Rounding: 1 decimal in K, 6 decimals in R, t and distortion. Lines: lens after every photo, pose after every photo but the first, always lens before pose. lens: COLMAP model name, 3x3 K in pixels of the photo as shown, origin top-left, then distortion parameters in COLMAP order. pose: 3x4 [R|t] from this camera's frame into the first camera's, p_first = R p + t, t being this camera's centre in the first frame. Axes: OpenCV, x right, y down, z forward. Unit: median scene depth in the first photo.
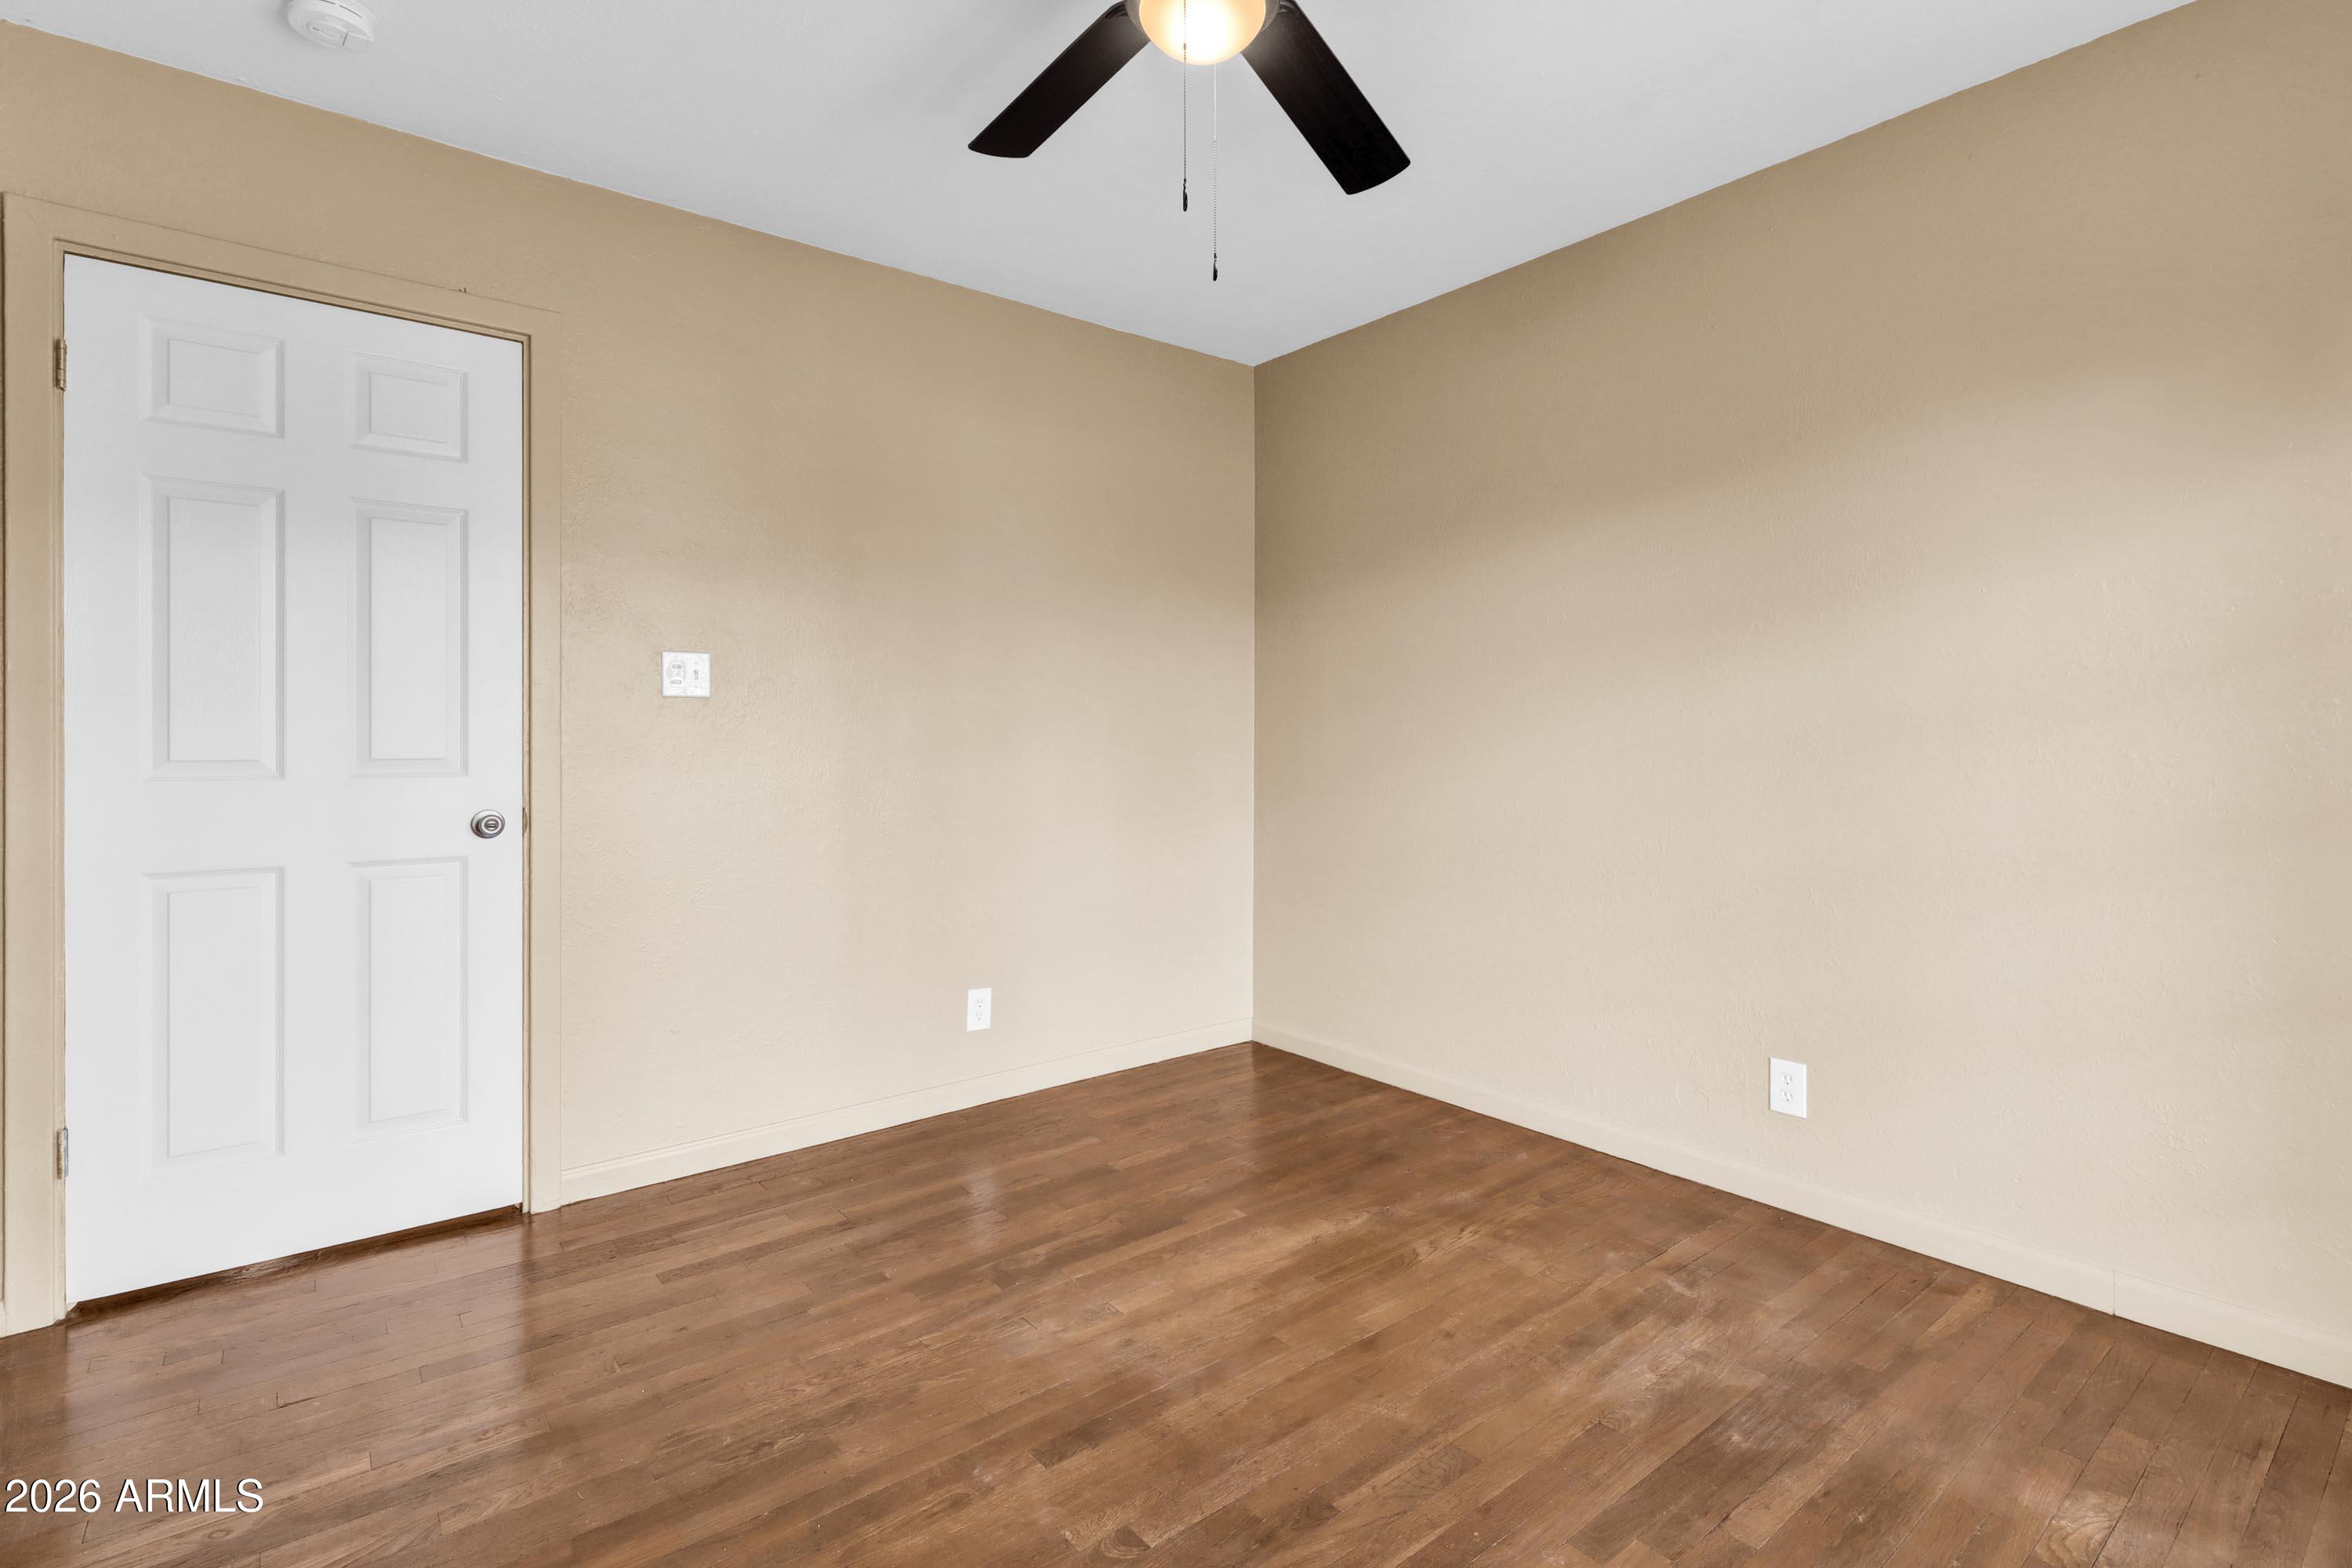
lens RADIAL K [[1102.9, 0, 1174.9], [0, 1102.9, 750.1], [0, 0, 1]] dist [-0.002970, -0.001832]
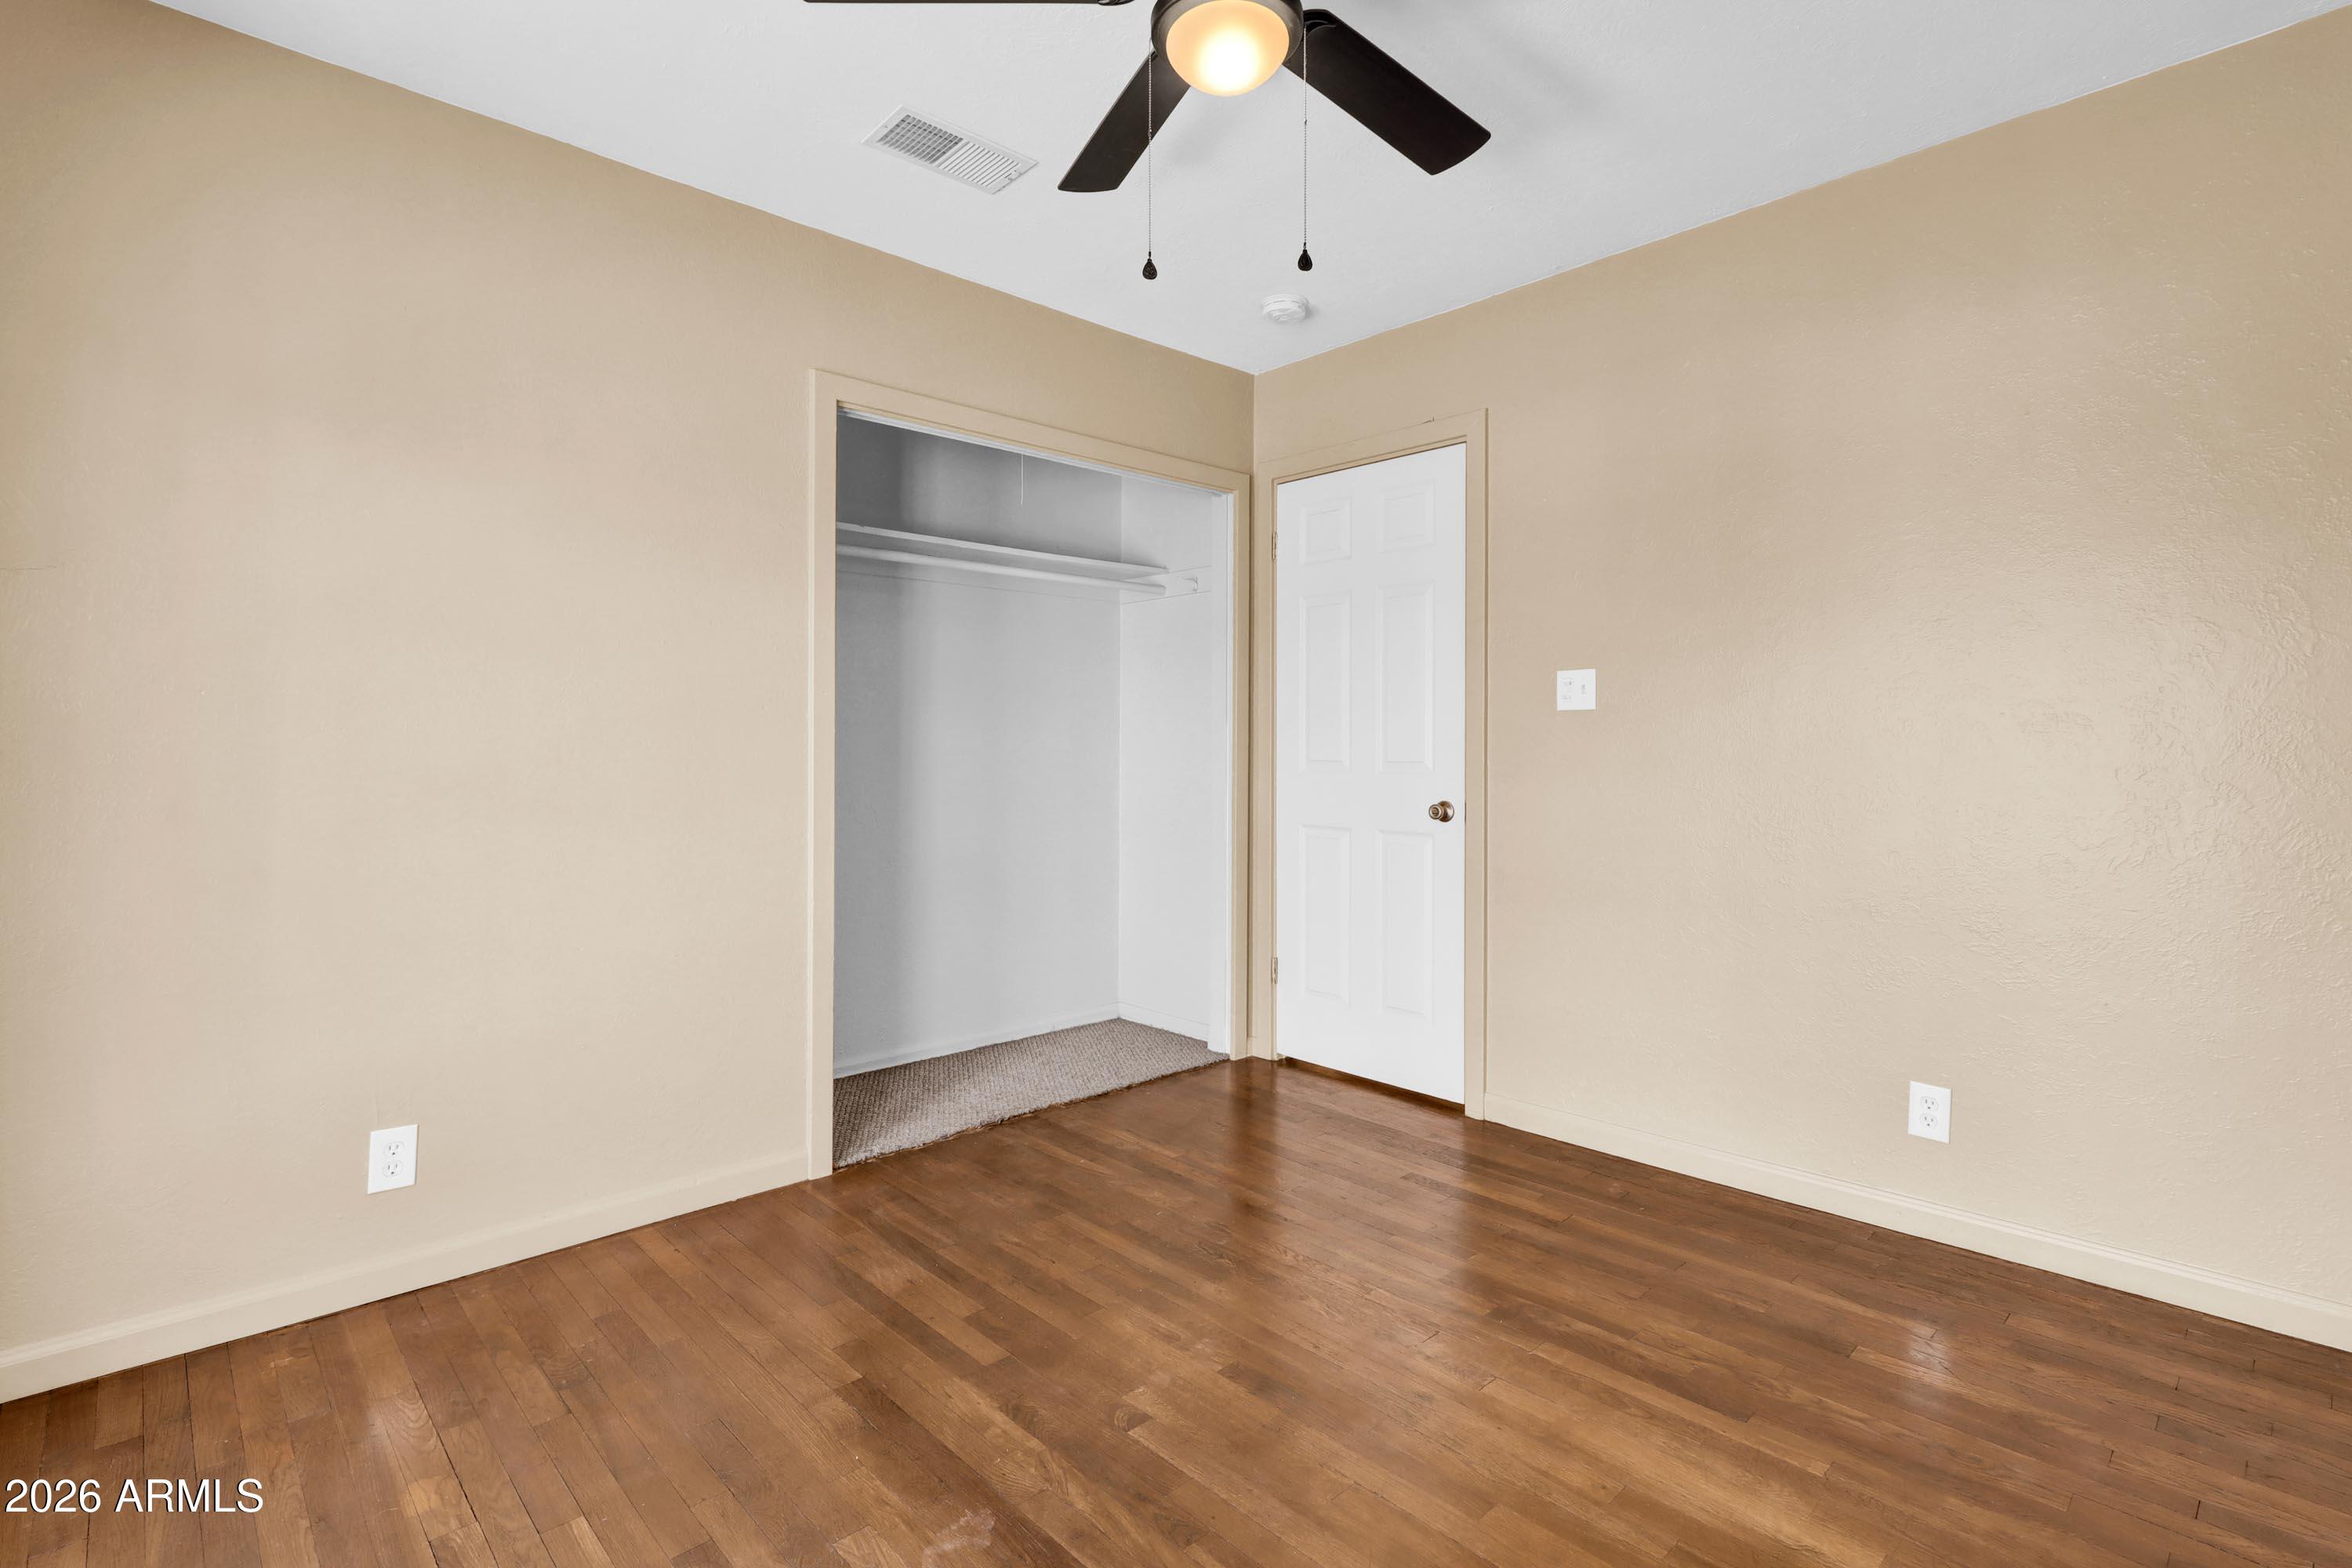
lens RADIAL K [[1102.9, 0, 1174.9], [0, 1102.9, 750.1], [0, 0, 1]] dist [-0.002970, -0.001832]
pose [[0.081840, 0.006041, -0.996627, 0.729556], [-0.012504, 0.999909, 0.005034, -0.010060], [0.996567, 0.012050, 0.081908, 0.594920]]
